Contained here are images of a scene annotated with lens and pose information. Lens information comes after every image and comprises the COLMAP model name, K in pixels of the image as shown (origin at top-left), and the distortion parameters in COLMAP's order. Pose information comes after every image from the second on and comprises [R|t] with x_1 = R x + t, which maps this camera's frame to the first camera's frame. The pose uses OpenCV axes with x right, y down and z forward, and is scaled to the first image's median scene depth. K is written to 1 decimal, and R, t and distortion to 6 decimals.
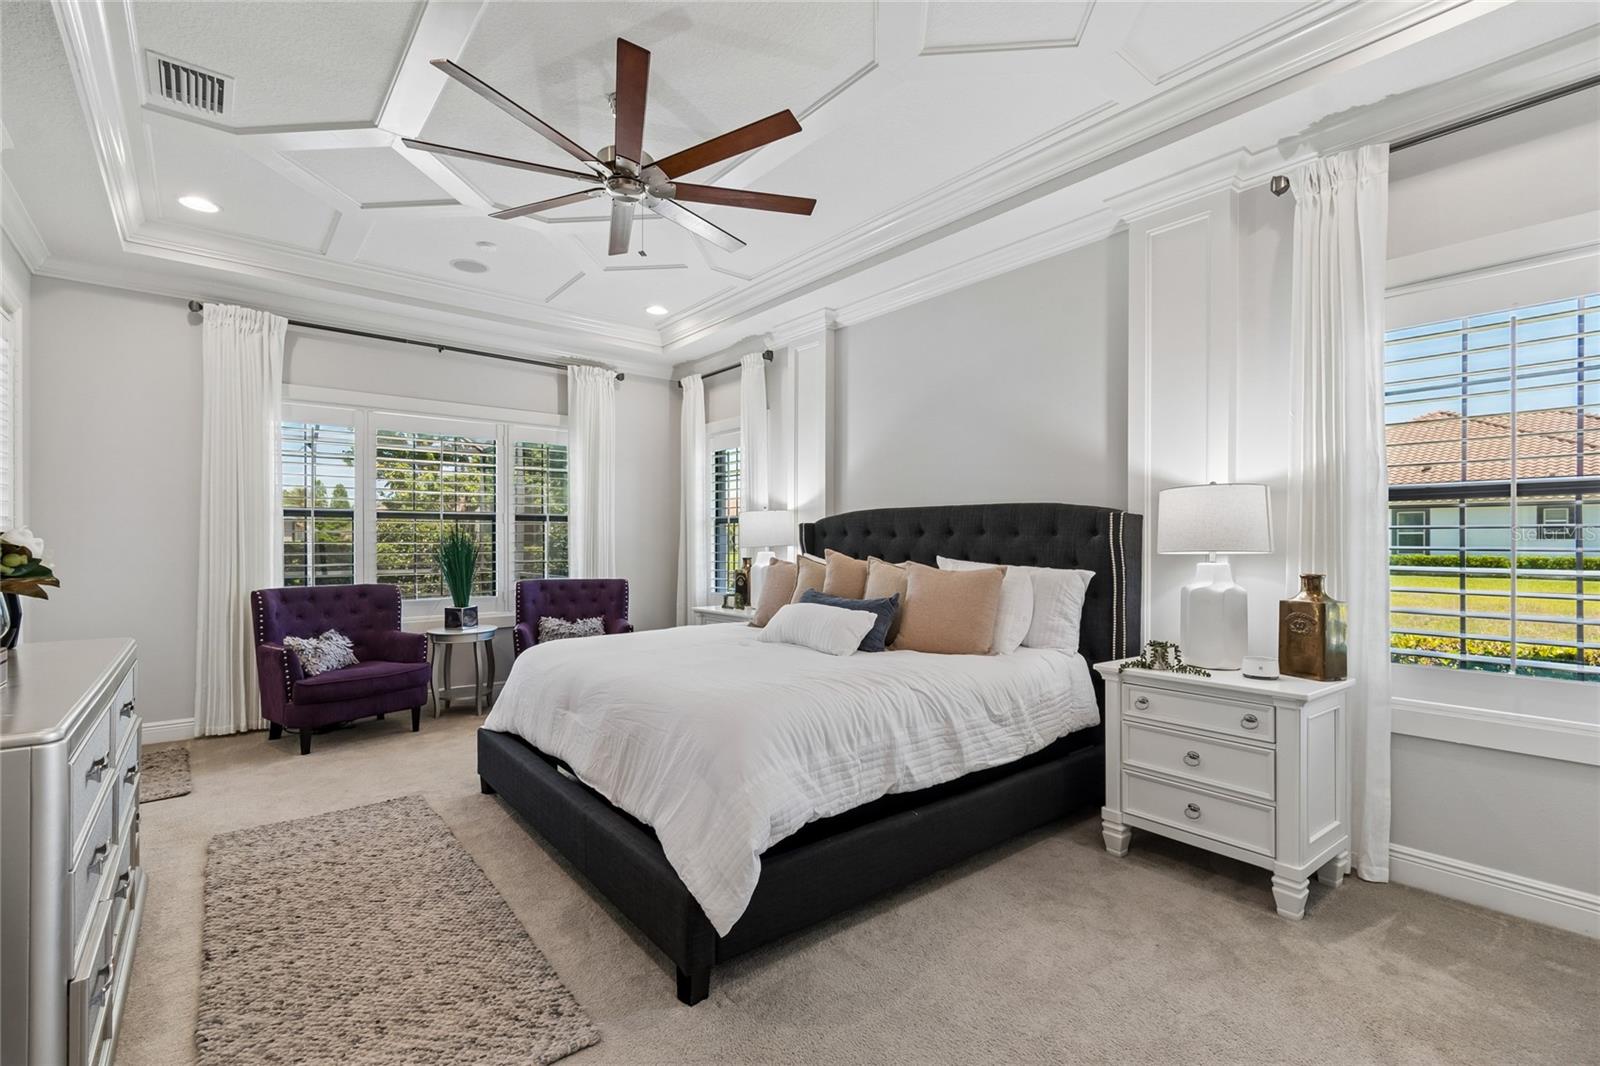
lens RADIAL K [[711.6, 0, 808.4], [0, 711.6, 540.9], [0, 0, 1]] dist [0.001892, -0.001103]
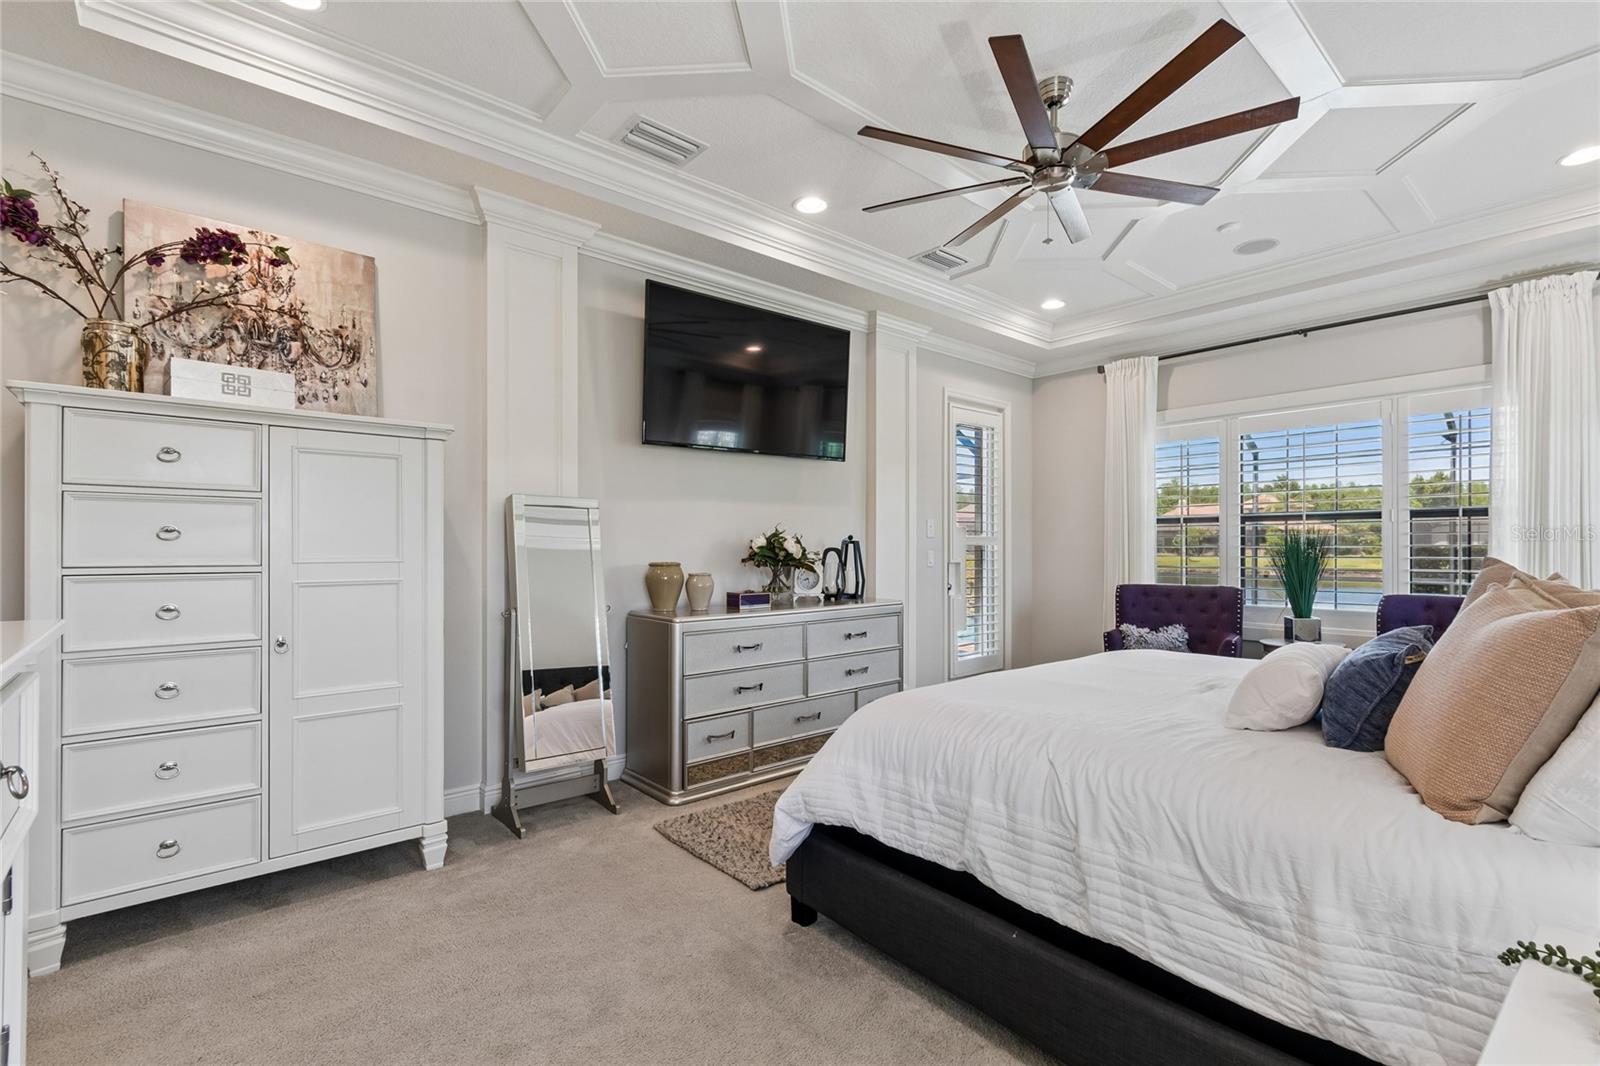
lens RADIAL K [[711.6, 0, 813.4], [0, 711.6, 545.4], [0, 0, 1]] dist [0.001892, -0.001103]
pose [[0.022825, -0.002126, -0.999737, 0.438936], [0.003729, 0.999991, -0.002041, 0.001290], [0.999733, -0.003682, 0.022833, 0.408940]]
